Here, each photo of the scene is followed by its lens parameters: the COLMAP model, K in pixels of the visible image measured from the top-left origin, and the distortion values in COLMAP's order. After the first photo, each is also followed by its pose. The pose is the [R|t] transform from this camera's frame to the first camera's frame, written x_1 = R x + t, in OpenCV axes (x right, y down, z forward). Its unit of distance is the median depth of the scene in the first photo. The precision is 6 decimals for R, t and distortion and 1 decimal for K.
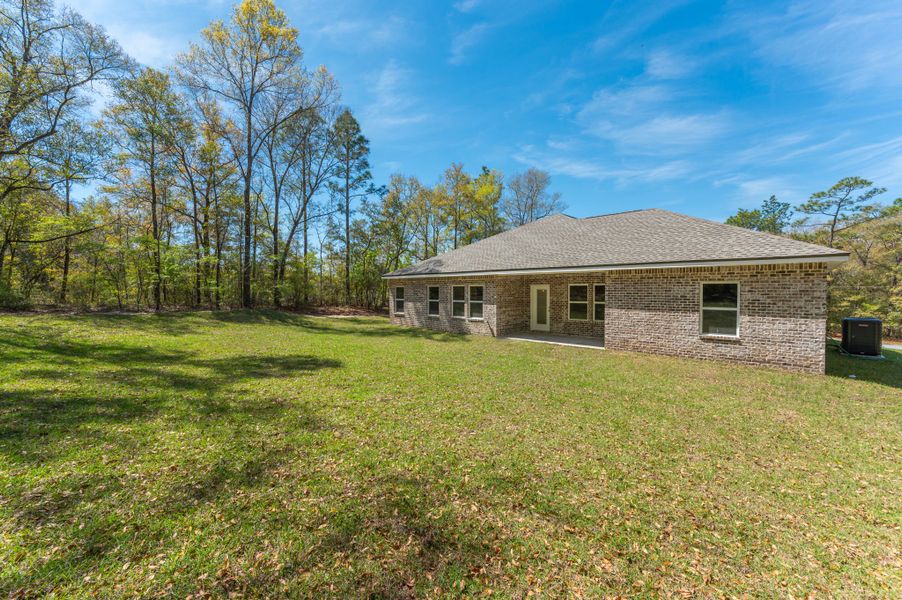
lens RADIAL K [[373.0, 0, 464.8], [0, 373.0, 291.3], [0, 0, 1]] dist [-0.001643, -0.000074]
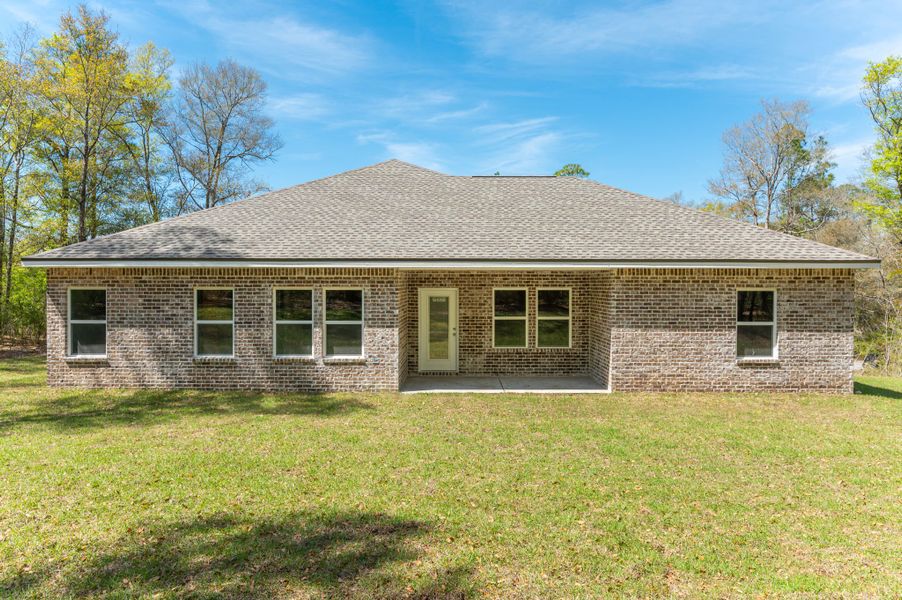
lens RADIAL K [[639.7, 0, 461.1], [0, 639.7, 300.2], [0, 0, 1]] dist [-0.003072, -0.001793]
pose [[0.716661, -0.005737, 0.697399, -0.451075], [-0.001463, 0.999952, 0.009729, -0.009041], [-0.697421, -0.007992, 0.716617, 0.318837]]
